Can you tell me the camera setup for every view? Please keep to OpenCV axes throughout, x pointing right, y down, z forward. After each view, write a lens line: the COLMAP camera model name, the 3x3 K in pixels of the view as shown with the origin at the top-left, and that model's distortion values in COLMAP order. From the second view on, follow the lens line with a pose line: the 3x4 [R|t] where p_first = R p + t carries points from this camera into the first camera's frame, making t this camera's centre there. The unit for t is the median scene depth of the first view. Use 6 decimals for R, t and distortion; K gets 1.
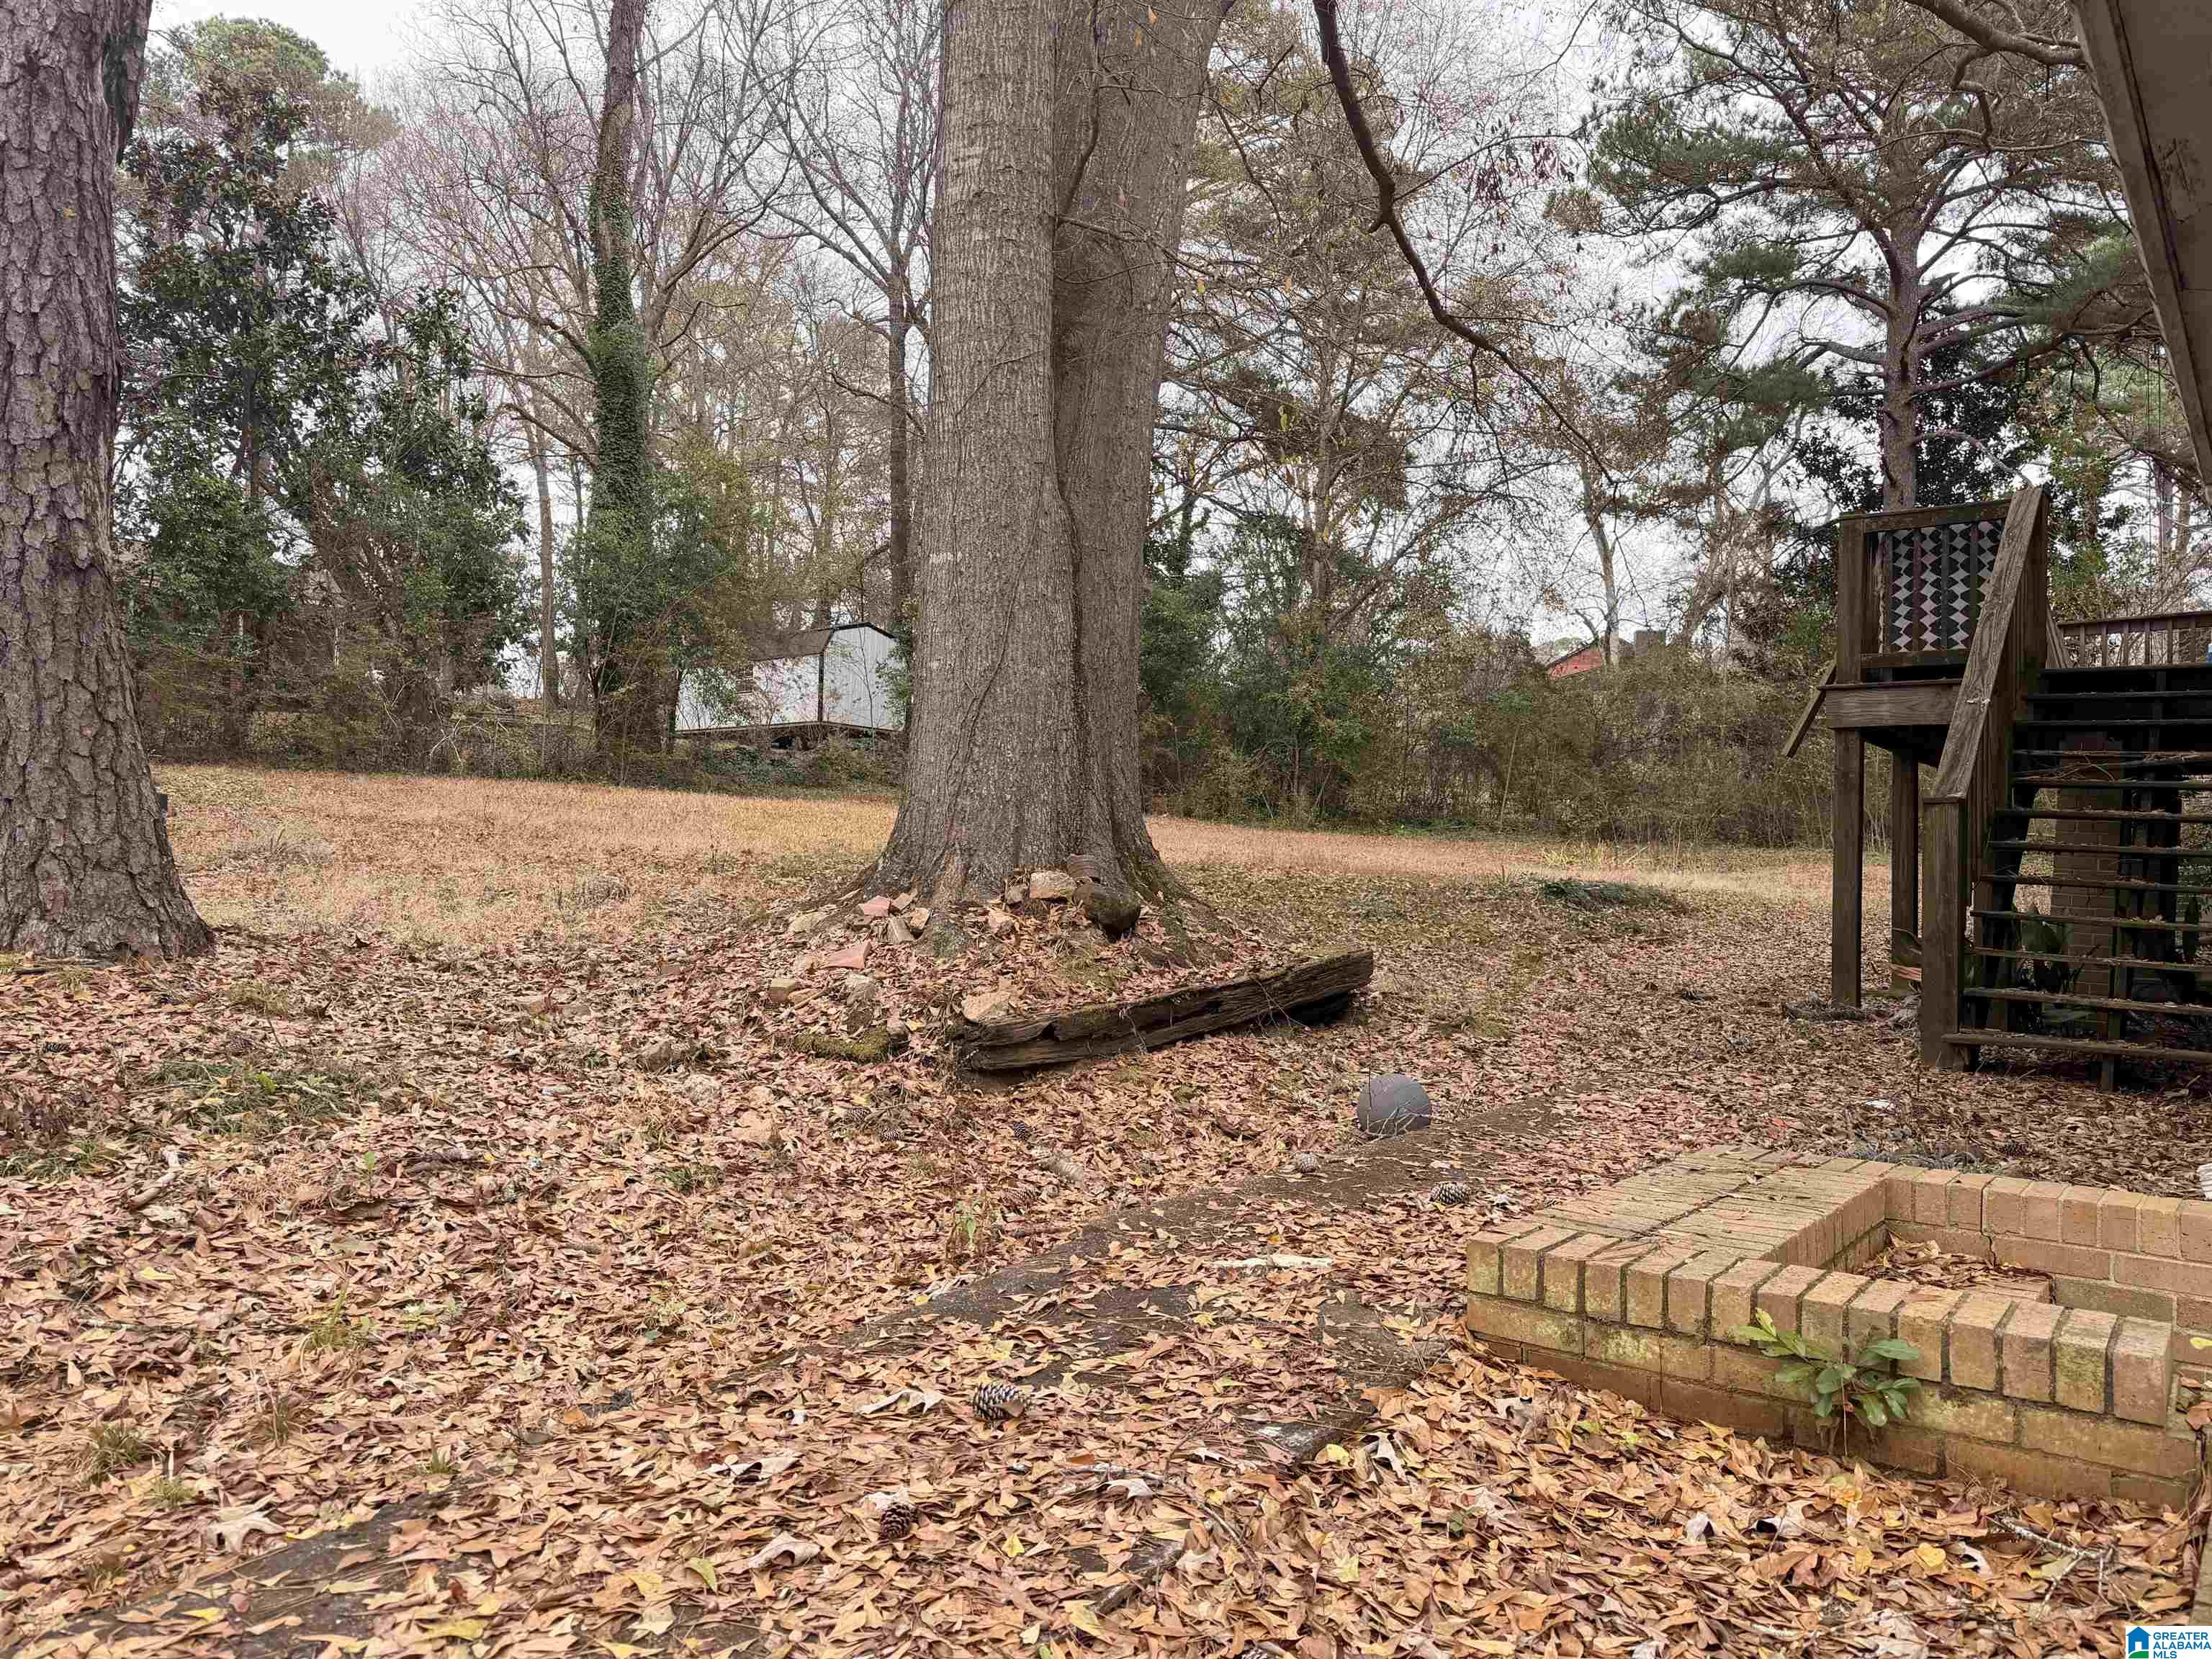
lens RADIAL K [[1533.5, 0, 1007.6], [0, 1533.5, 844.4], [0, 0, 1]] dist [0.240453, -0.373715]
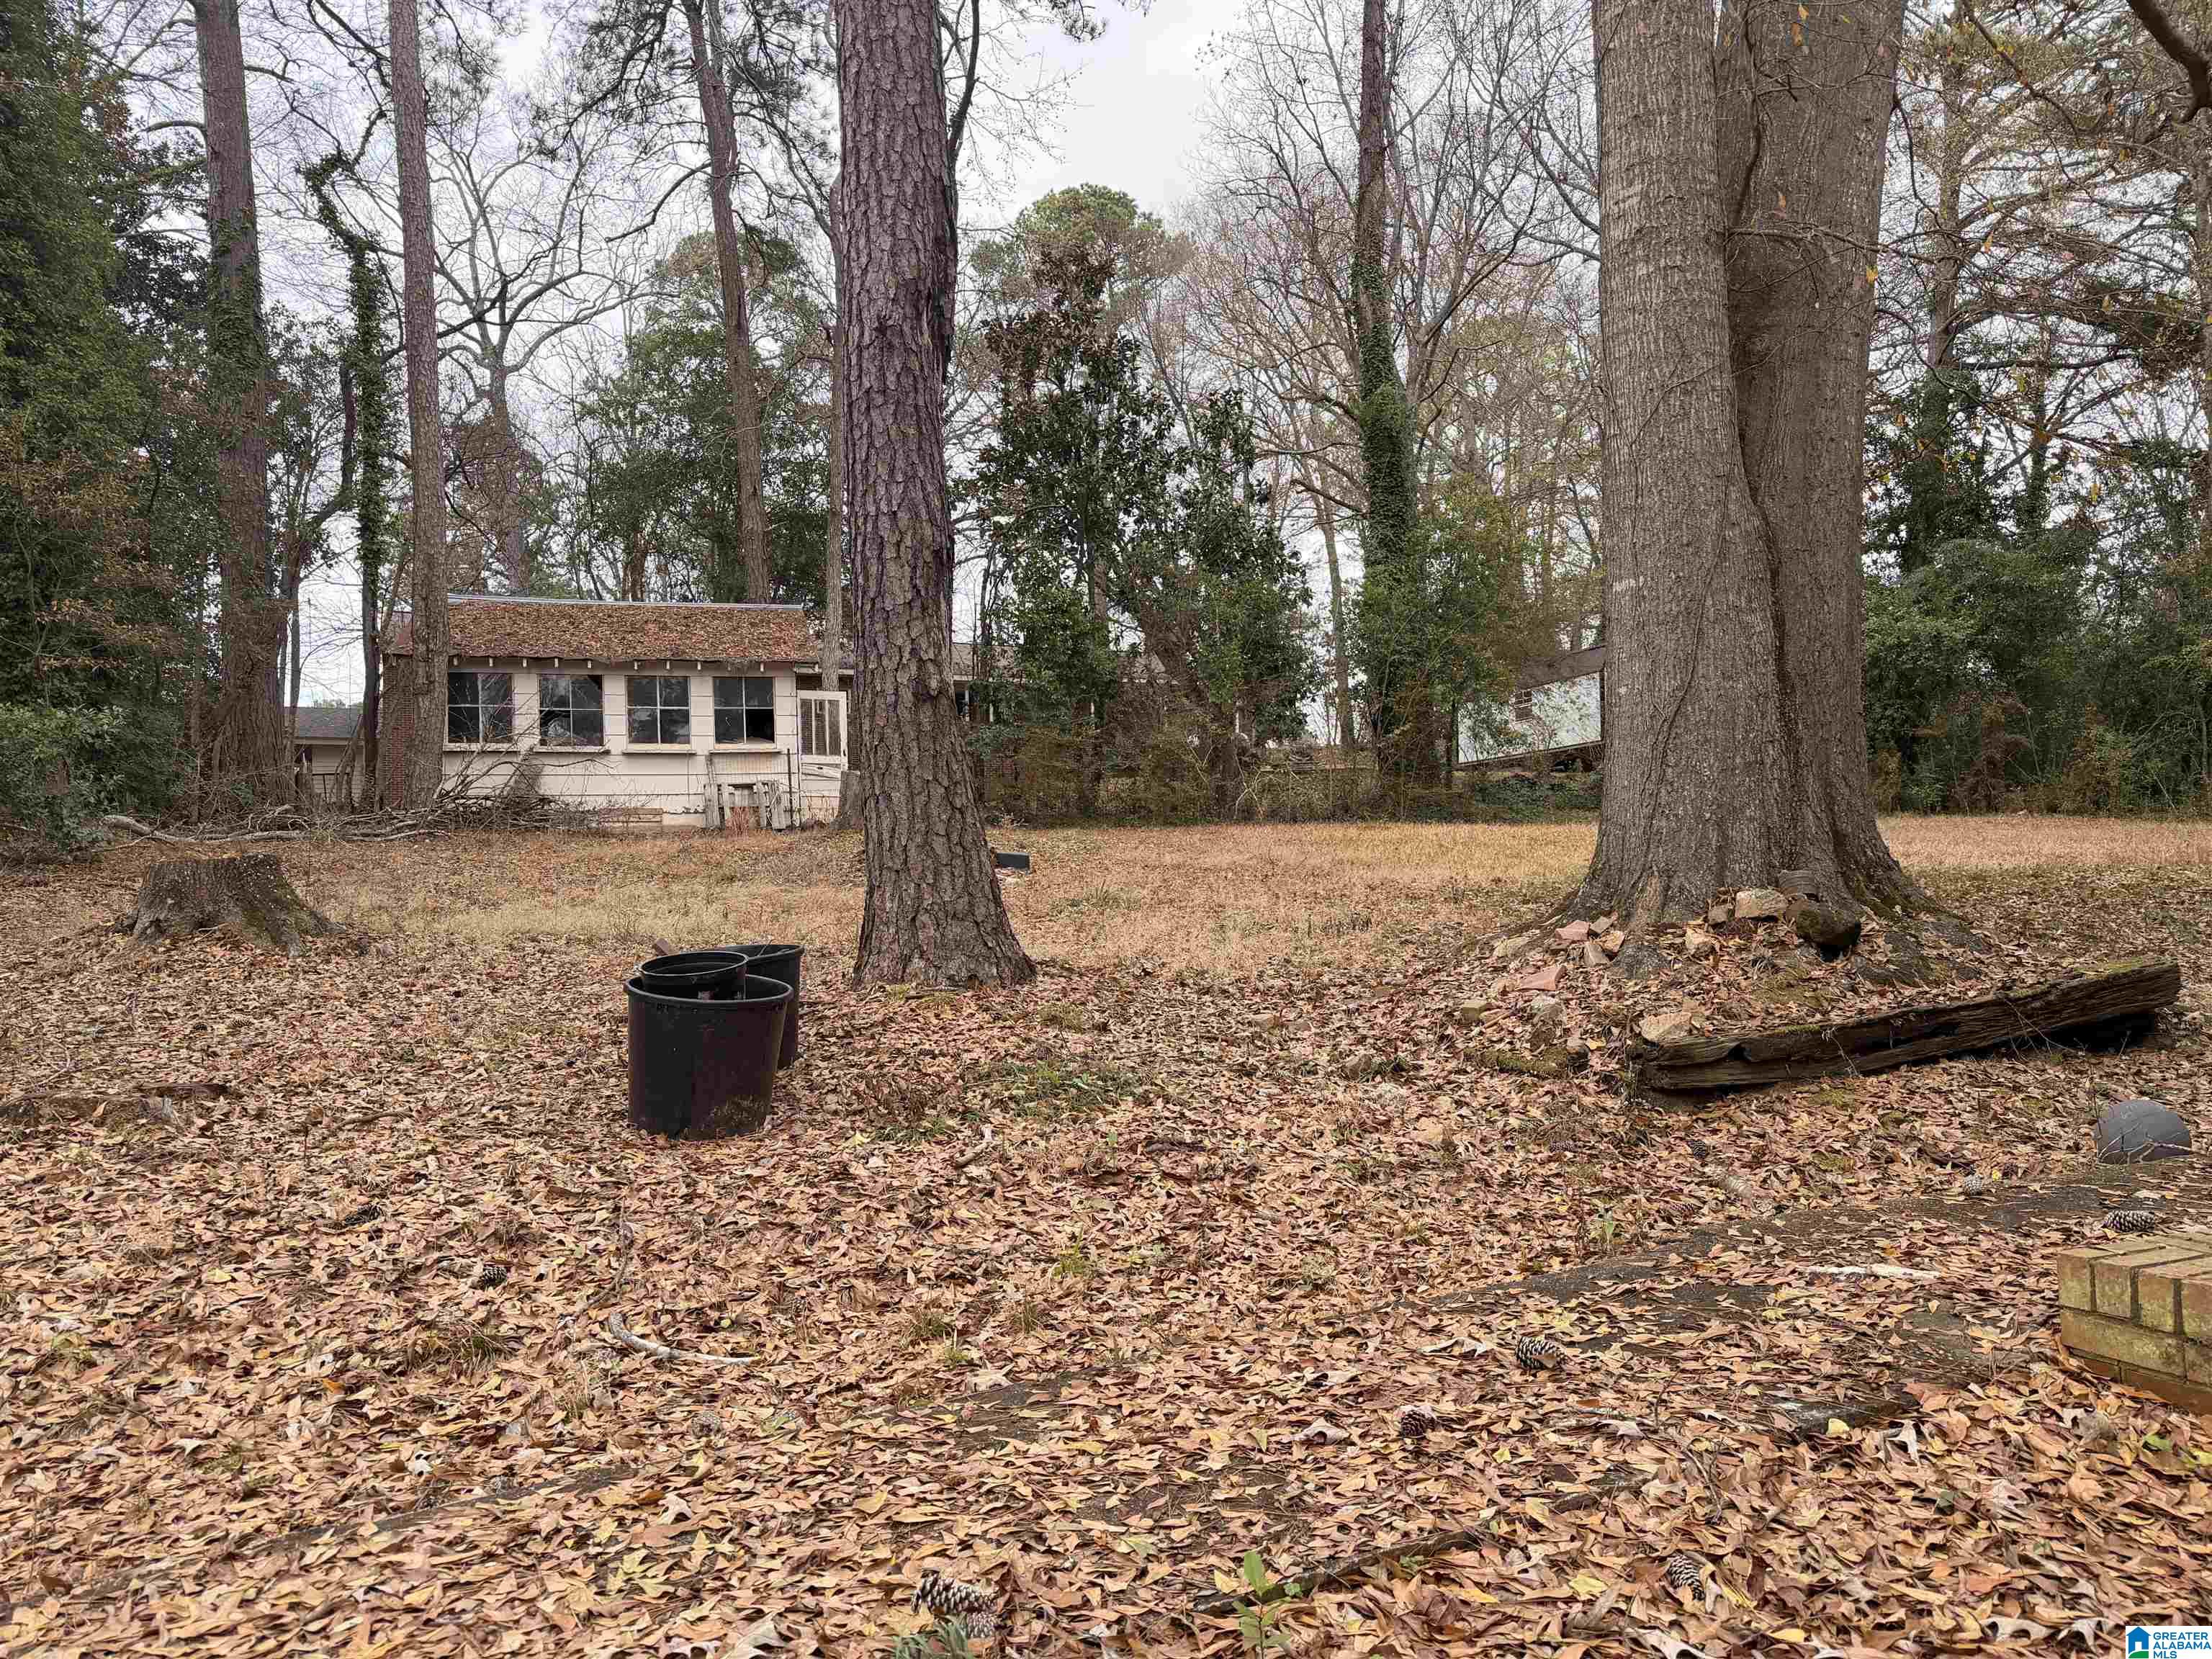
lens RADIAL K [[1547.3, 0, 1103.9], [0, 1547.3, 869.4], [0, 0, 1]] dist [0.231282, -0.154841]
pose [[0.891088, -0.050193, -0.451046, 0.151169], [0.049180, 0.998692, -0.013976, -0.001558], [0.451157, -0.009729, 0.892392, -0.114089]]
